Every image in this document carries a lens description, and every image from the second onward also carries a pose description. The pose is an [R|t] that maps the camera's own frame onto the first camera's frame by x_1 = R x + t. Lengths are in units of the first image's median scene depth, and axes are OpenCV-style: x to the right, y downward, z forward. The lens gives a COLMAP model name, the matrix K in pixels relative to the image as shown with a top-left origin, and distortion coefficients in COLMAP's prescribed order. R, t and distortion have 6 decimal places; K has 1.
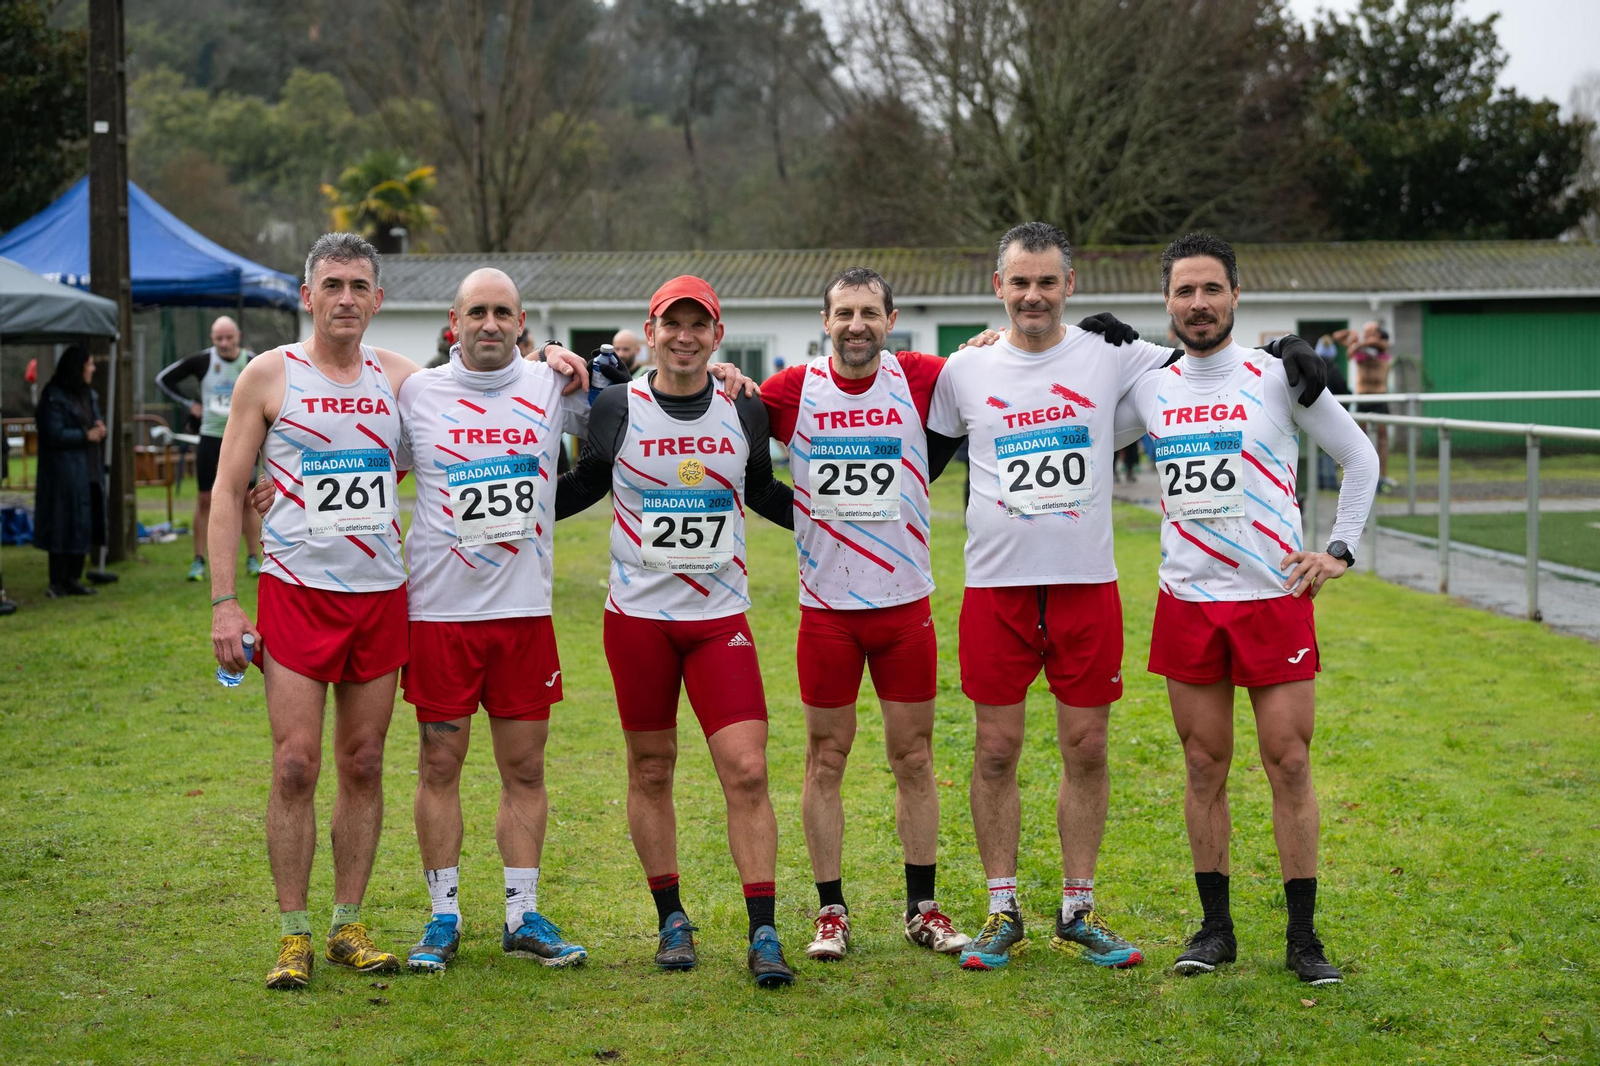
lens RADIAL K [[3331.5, 0, 800.0], [0, 3331.5, 533.0], [0, 0, 1]] dist [-0.239508, 0.068734]
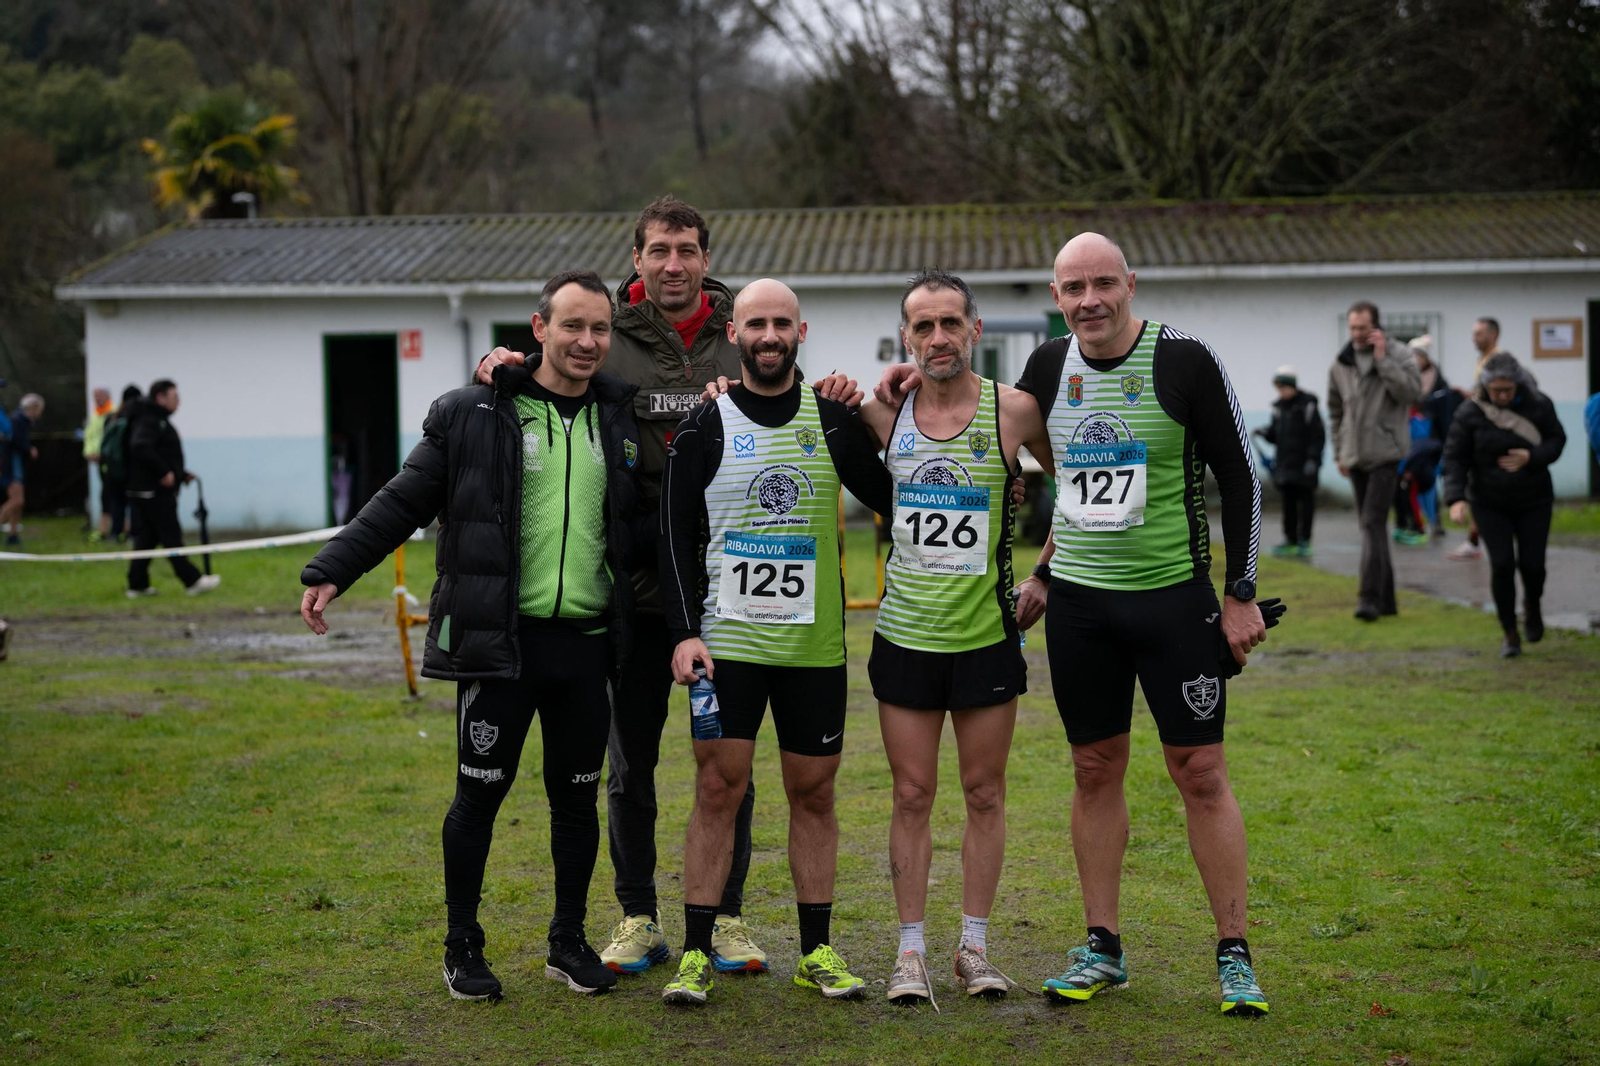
lens RADIAL K [[3677.2, 0, 800.0], [0, 3677.2, 533.0], [0, 0, 1]] dist [0.007273, -0.932758]
pose [[0.999667, -0.010311, 0.023661, -0.016180], [0.010477, 0.999921, -0.006907, -0.008745], [-0.023588, 0.007153, 0.999696, 0.165708]]
